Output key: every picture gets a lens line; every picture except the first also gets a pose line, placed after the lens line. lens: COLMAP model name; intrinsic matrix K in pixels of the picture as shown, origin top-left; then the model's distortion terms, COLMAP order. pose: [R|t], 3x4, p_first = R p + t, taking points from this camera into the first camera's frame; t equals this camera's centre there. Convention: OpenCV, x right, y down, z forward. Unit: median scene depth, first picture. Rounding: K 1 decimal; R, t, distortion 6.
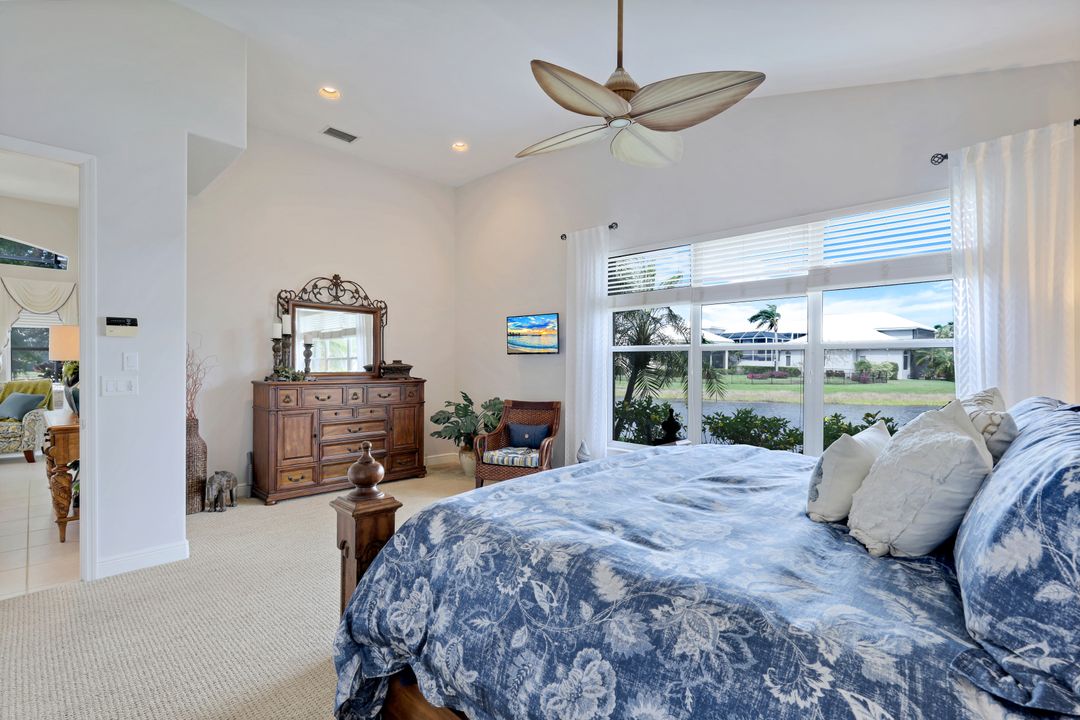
lens RADIAL K [[484.1, 0, 536.3], [0, 484.1, 362.2], [0, 0, 1]] dist [-0.000191, 0.000407]
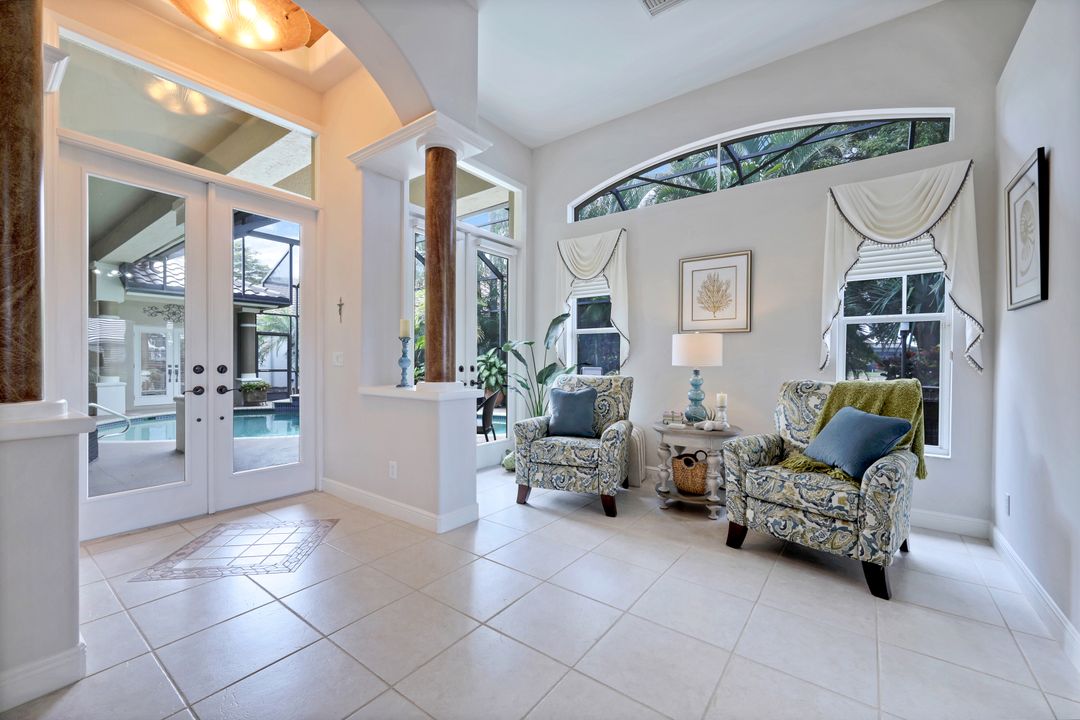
lens RADIAL K [[439.7, 0, 534.7], [0, 439.7, 362.4], [0, 0, 1]] dist [-0.001125, -0.000040]
pose [[0.111619, 0.003472, -0.993745, -0.693748], [-0.010463, 0.999943, 0.002319, 0.022662], [0.993696, 0.010139, 0.111649, 0.655696]]
